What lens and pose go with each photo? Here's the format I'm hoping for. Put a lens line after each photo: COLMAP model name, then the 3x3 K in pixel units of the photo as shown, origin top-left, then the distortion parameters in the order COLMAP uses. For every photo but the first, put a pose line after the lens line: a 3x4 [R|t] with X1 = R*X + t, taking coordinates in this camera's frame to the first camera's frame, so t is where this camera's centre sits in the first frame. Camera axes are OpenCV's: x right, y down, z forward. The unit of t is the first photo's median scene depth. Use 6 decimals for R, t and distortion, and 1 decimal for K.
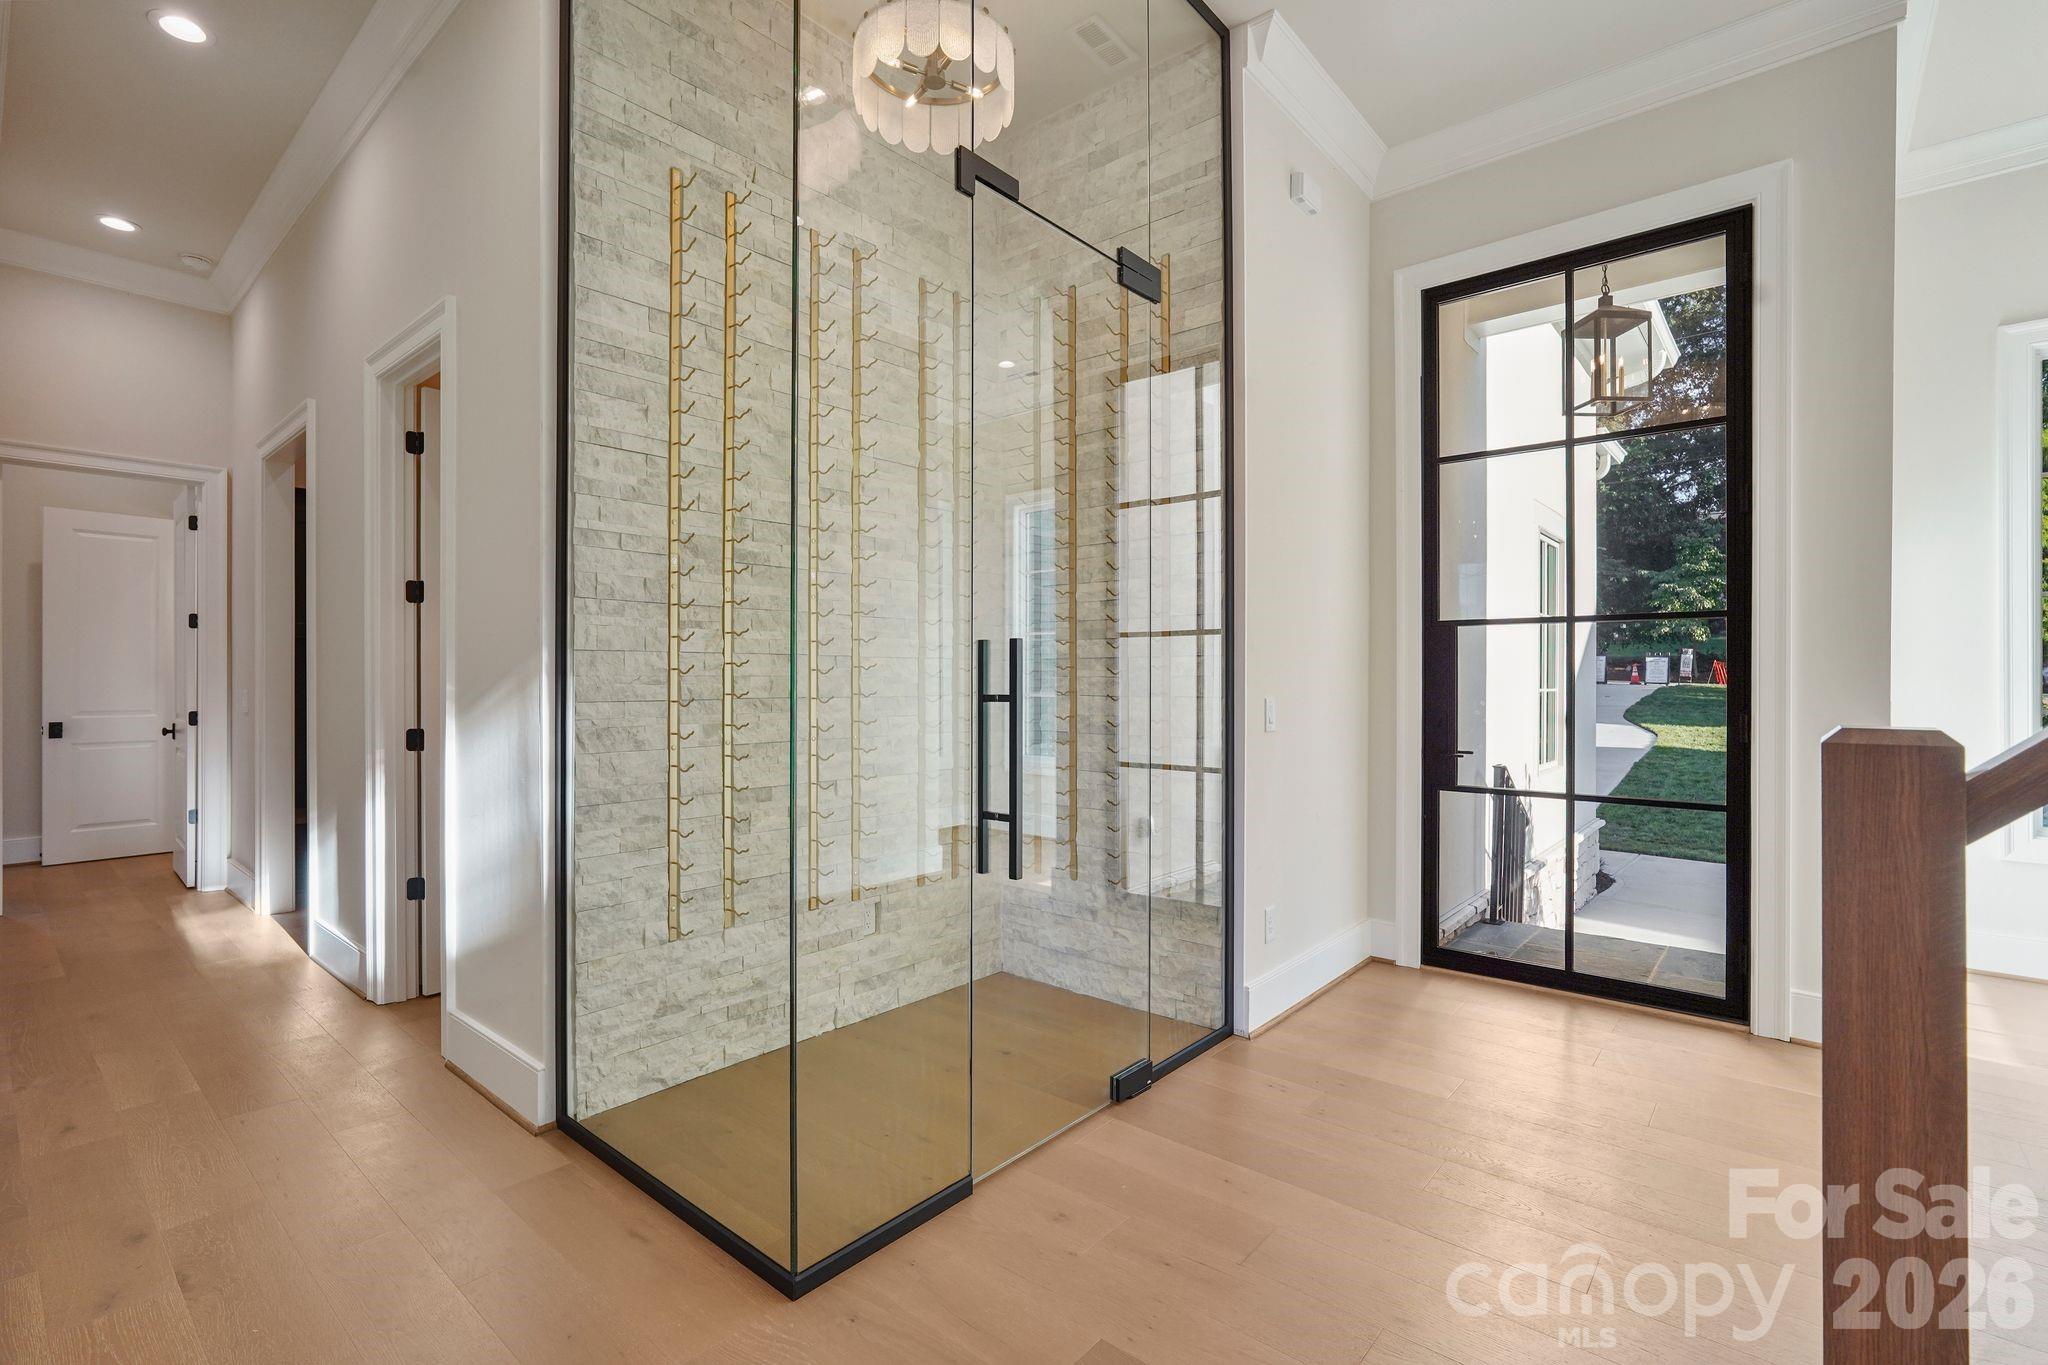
lens RADIAL K [[920.6, 0, 1020.1], [0, 920.6, 675.4], [0, 0, 1]] dist [-0.025214, 0.008244]
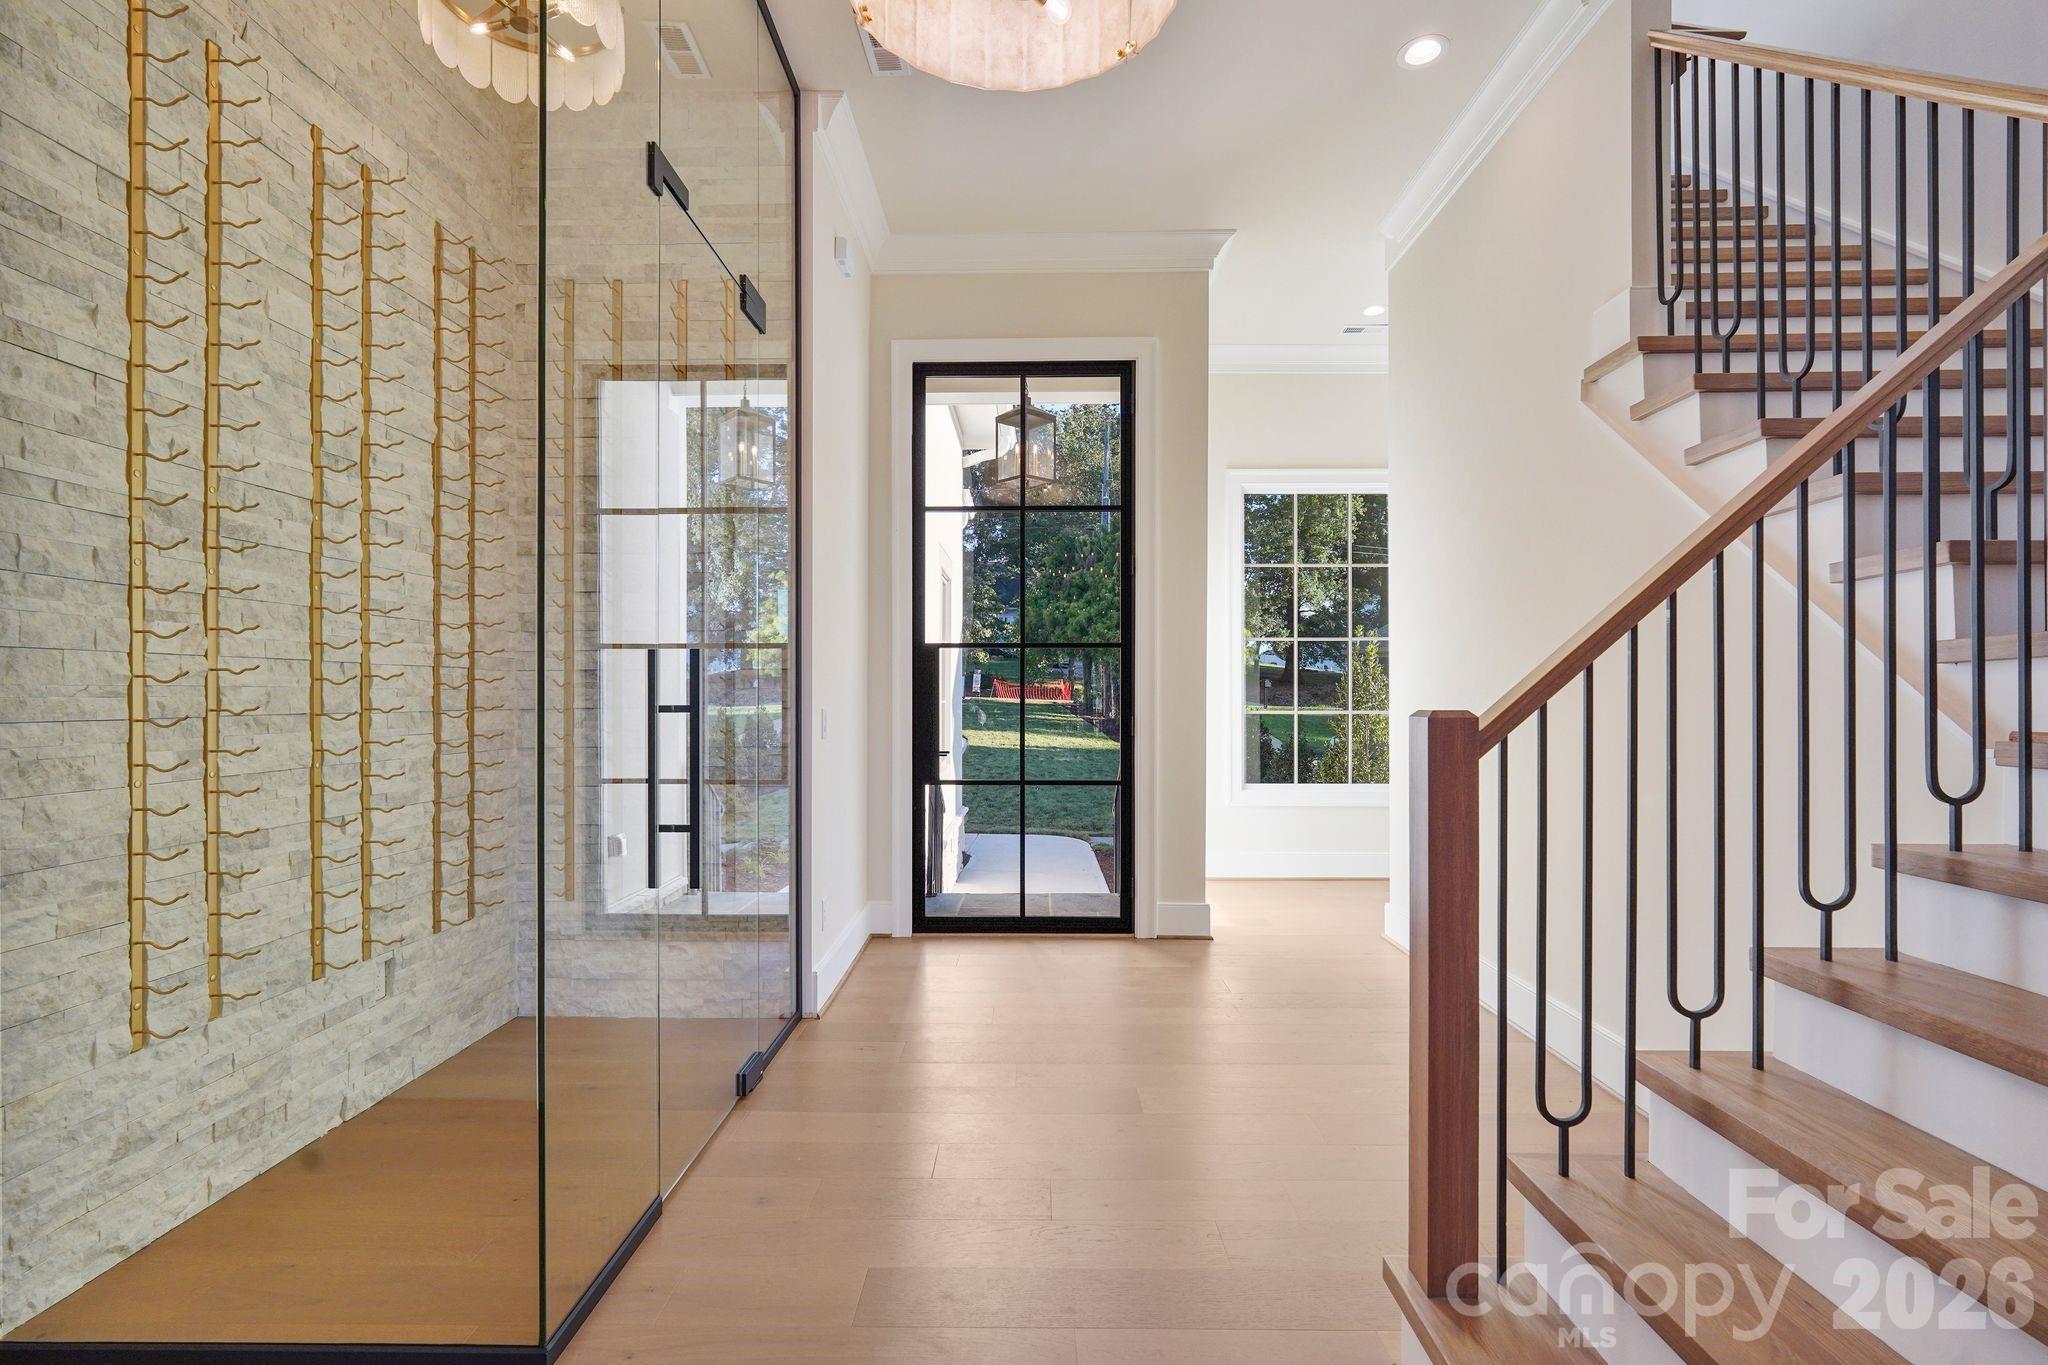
lens RADIAL K [[920.6, 0, 1011.1], [0, 920.6, 694.7], [0, 0, 1]] dist [-0.025214, 0.008244]
pose [[0.770083, -0.001464, 0.637942, -0.282613], [-0.000985, 0.999993, 0.003484, 0.004300], [-0.637943, -0.003311, 0.770077, 0.006116]]
